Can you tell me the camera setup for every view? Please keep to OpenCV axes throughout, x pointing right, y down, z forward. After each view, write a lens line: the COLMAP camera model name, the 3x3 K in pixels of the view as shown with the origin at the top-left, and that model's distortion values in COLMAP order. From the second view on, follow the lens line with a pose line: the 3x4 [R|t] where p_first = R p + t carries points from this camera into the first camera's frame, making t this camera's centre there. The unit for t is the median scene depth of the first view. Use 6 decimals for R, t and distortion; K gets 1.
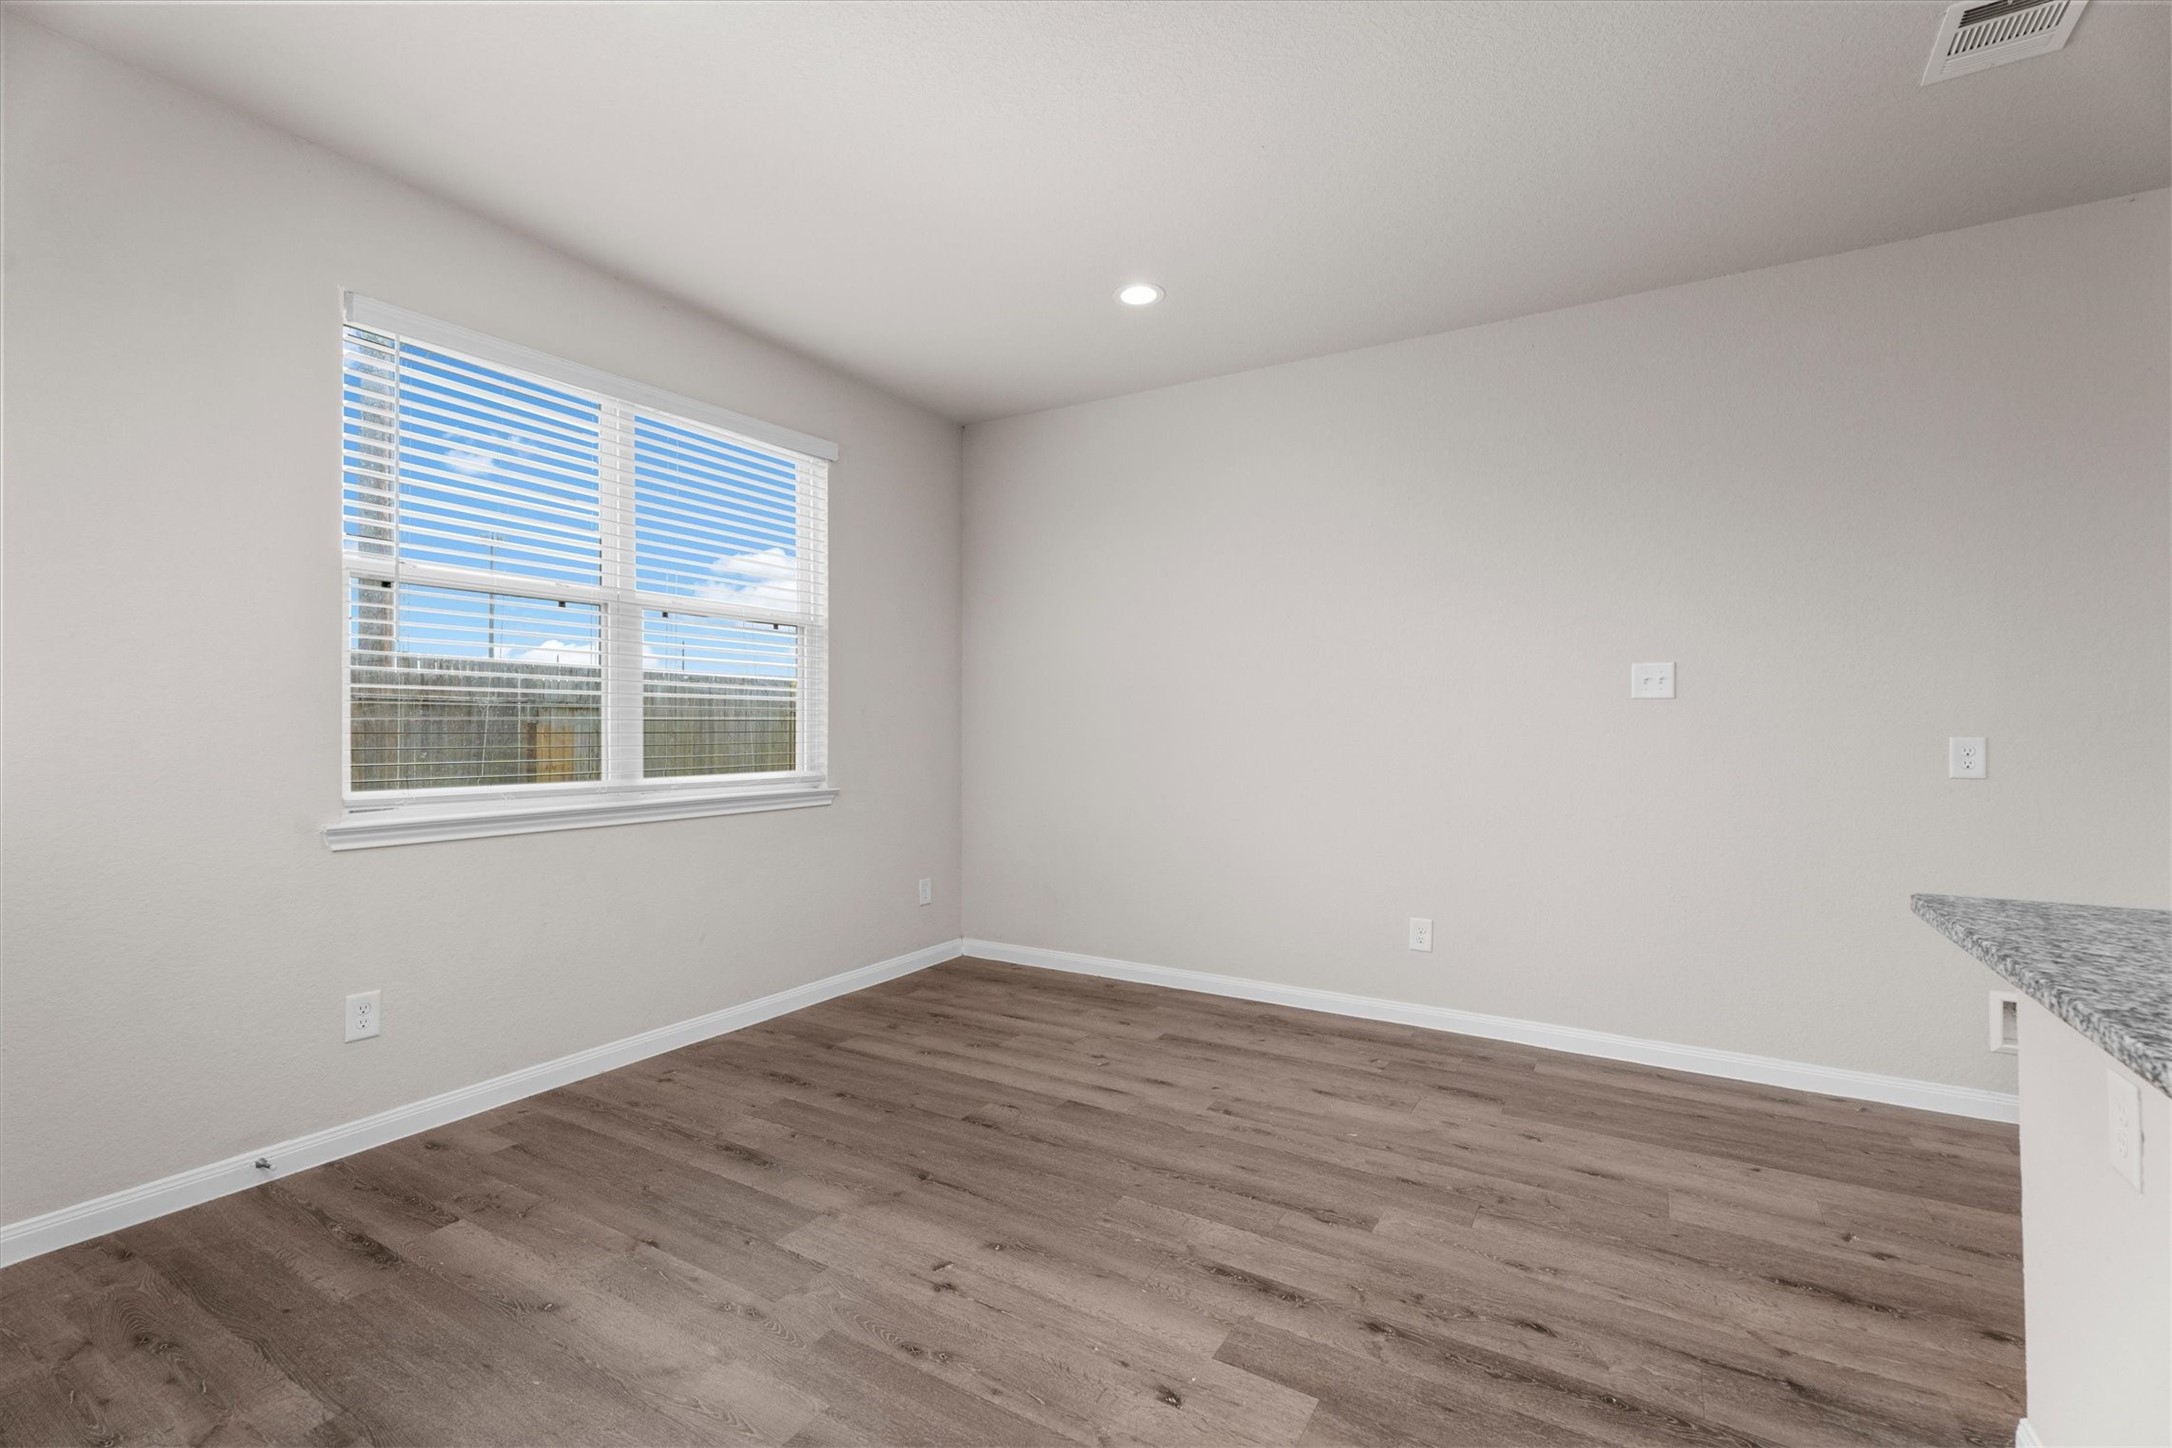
lens RADIAL K [[957.6, 0, 1083.6], [0, 957.6, 721.7], [0, 0, 1]] dist [0.002540, -0.001278]
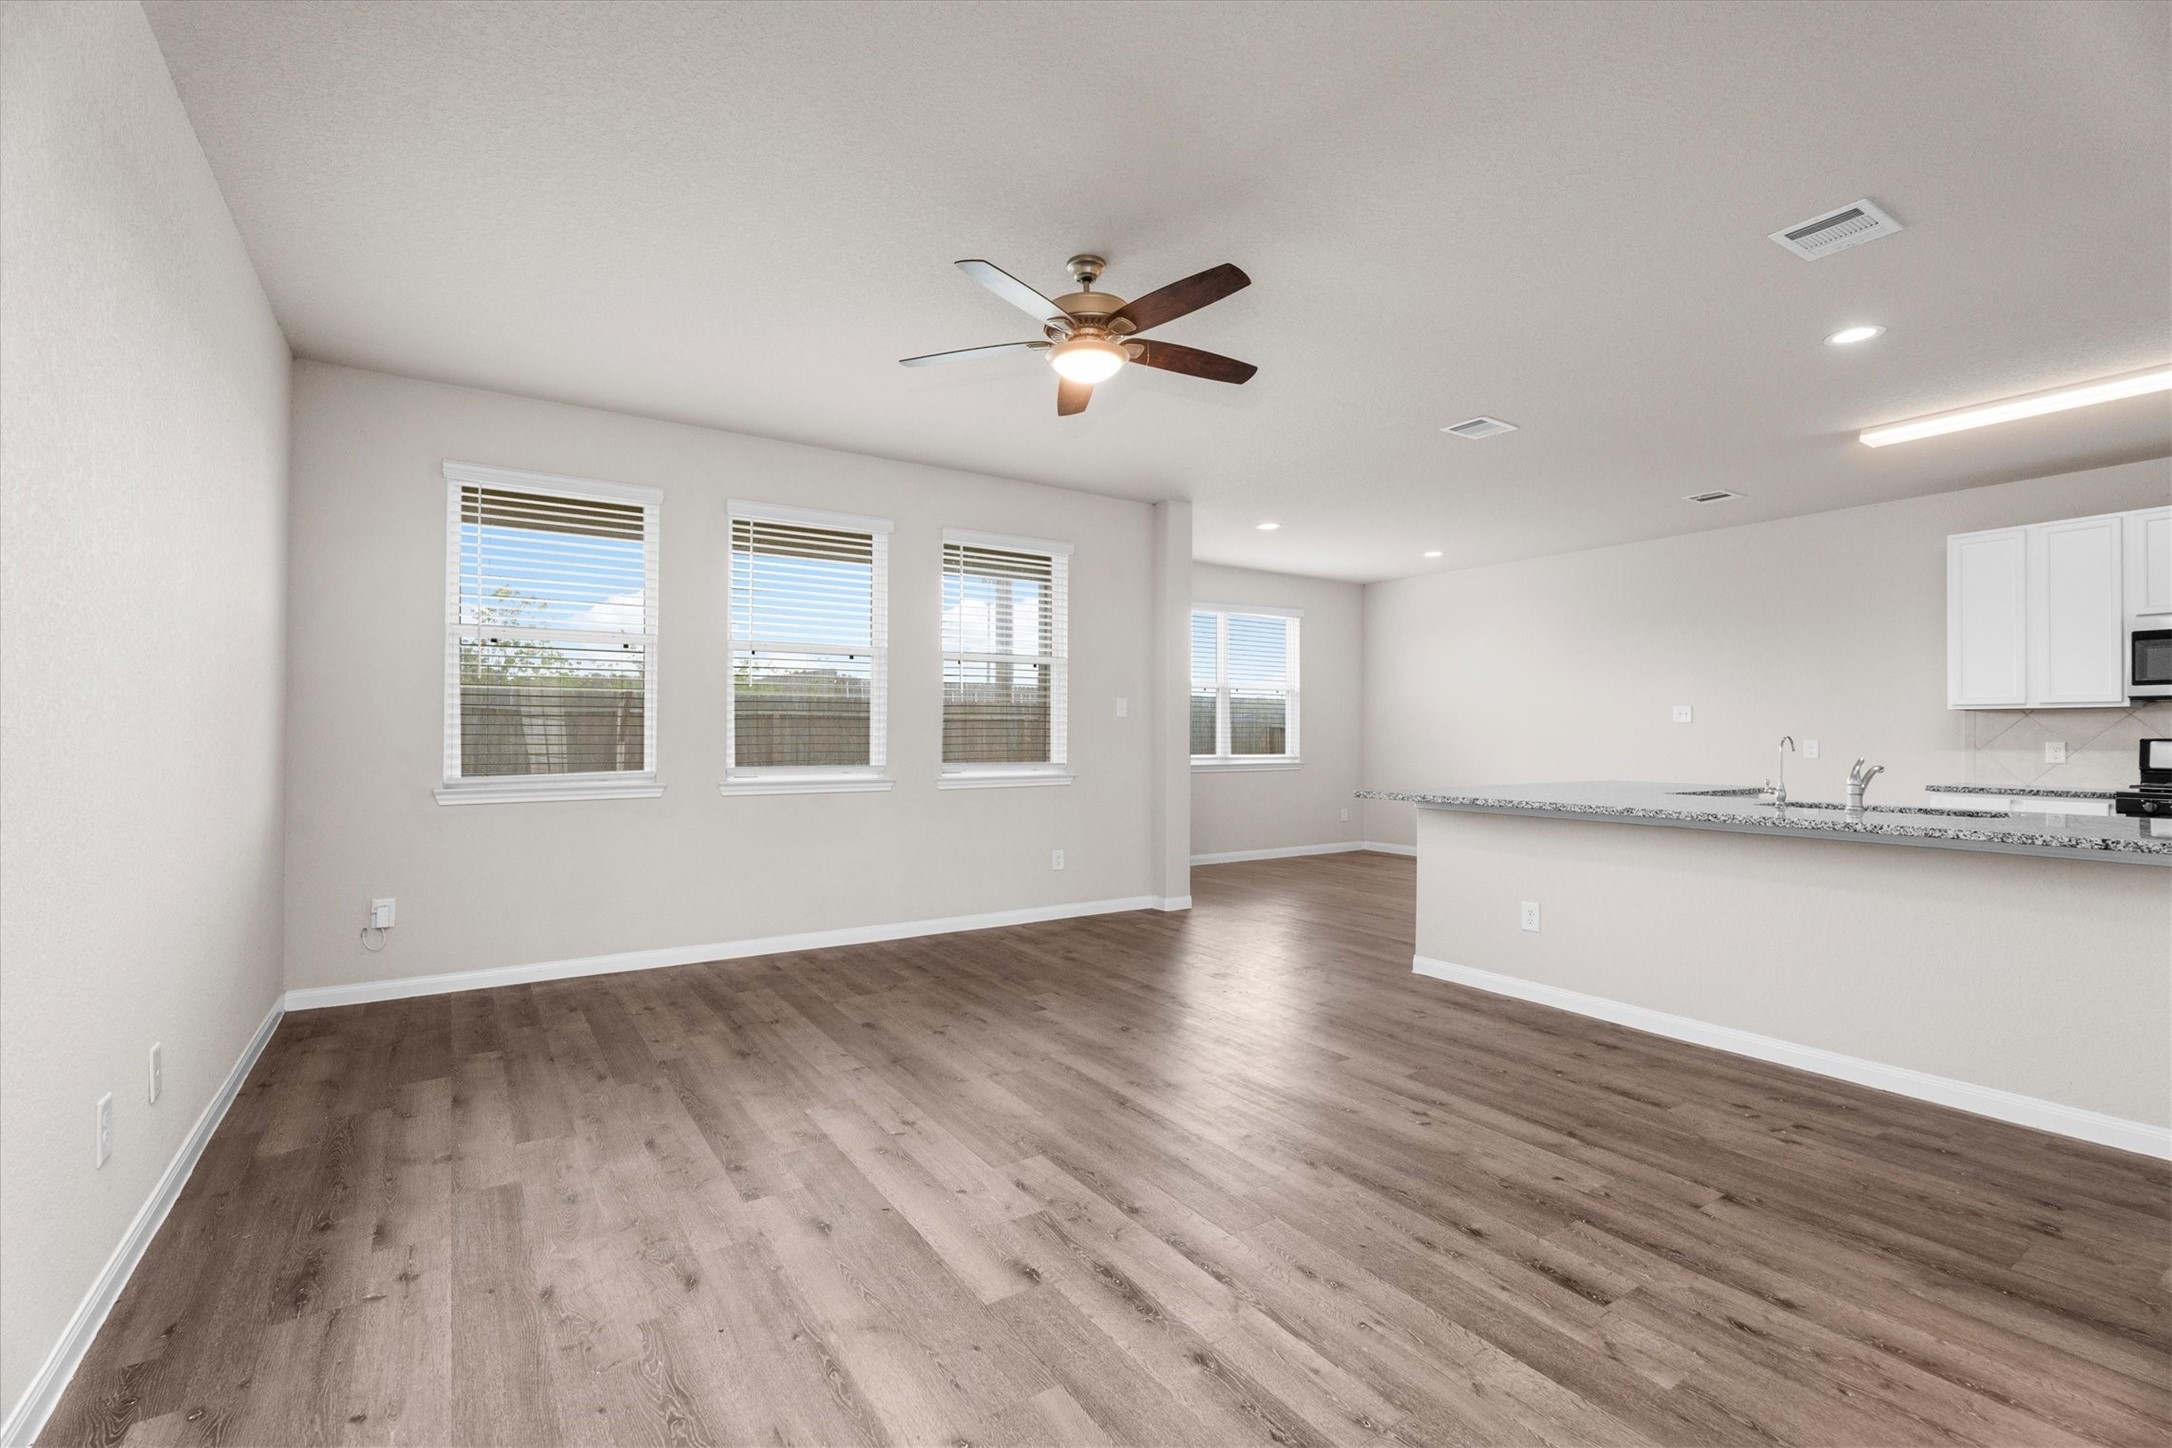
lens RADIAL K [[957.6, 0, 1085.7], [0, 957.6, 731.3], [0, 0, 1]] dist [0.002540, -0.001278]
pose [[0.901588, 0.000410, -0.432596, 0.373587], [-0.001247, 0.999998, -0.001653, 0.000583], [0.432594, 0.002030, 0.901587, -1.838990]]
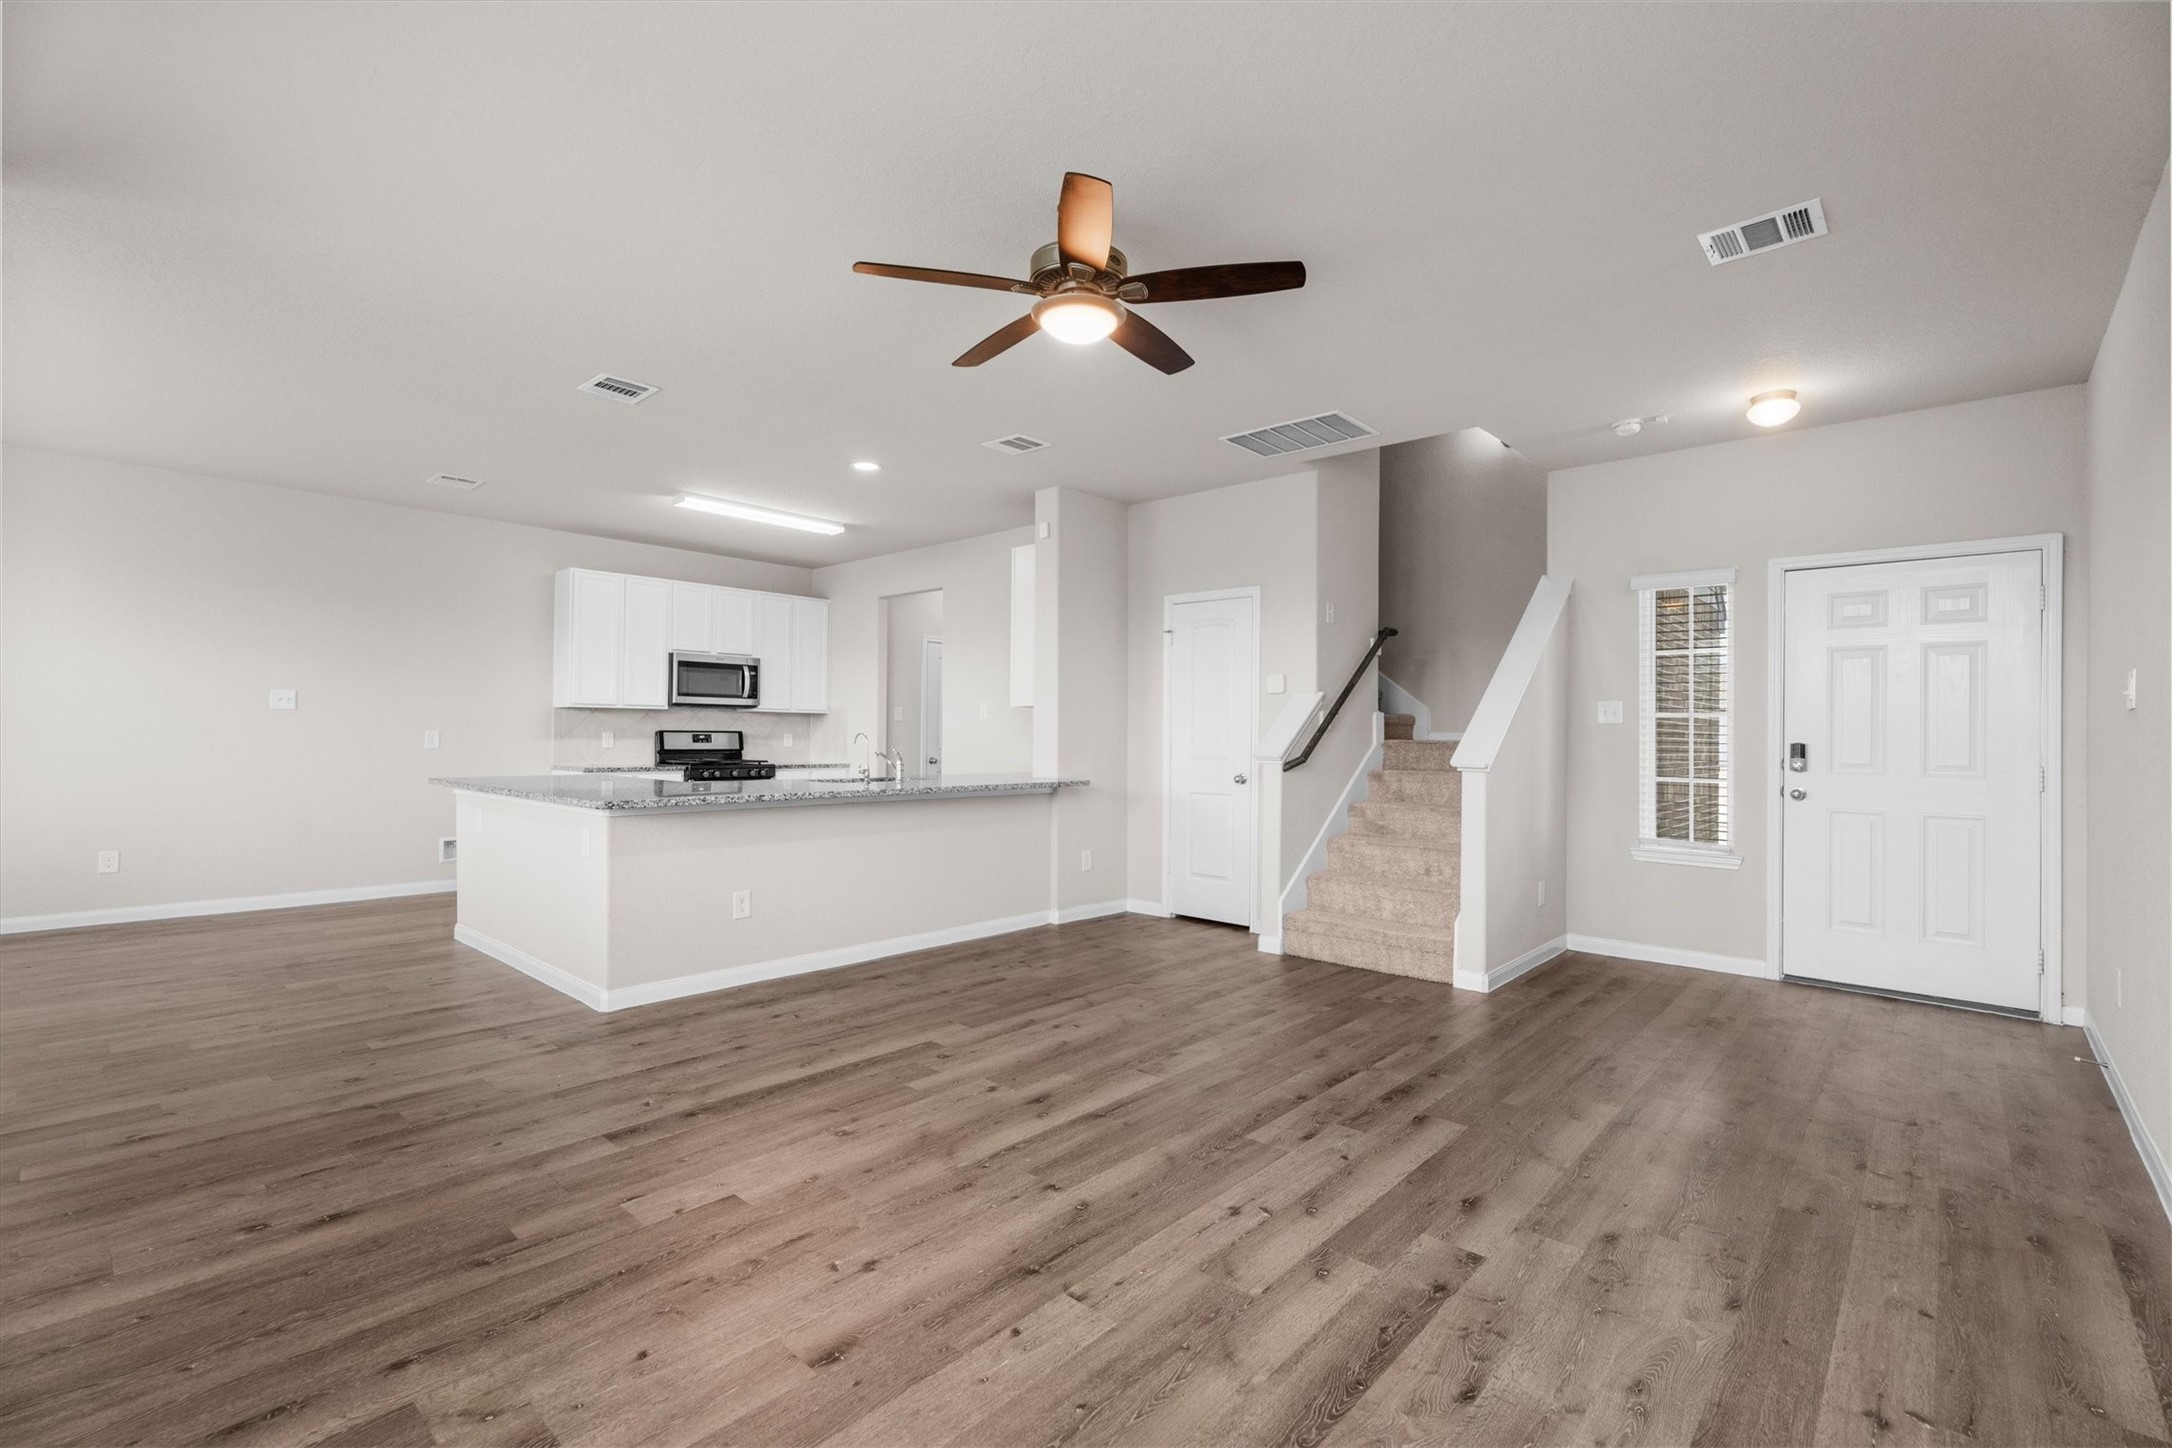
lens RADIAL K [[957.6, 0, 1081.2], [0, 957.6, 723.4], [0, 0, 1]] dist [0.002540, -0.001278]
pose [[0.196912, 0.011604, 0.980352, -1.085098], [-0.014224, 0.999859, -0.008977, -0.003450], [-0.980318, -0.012177, 0.197050, -1.034821]]
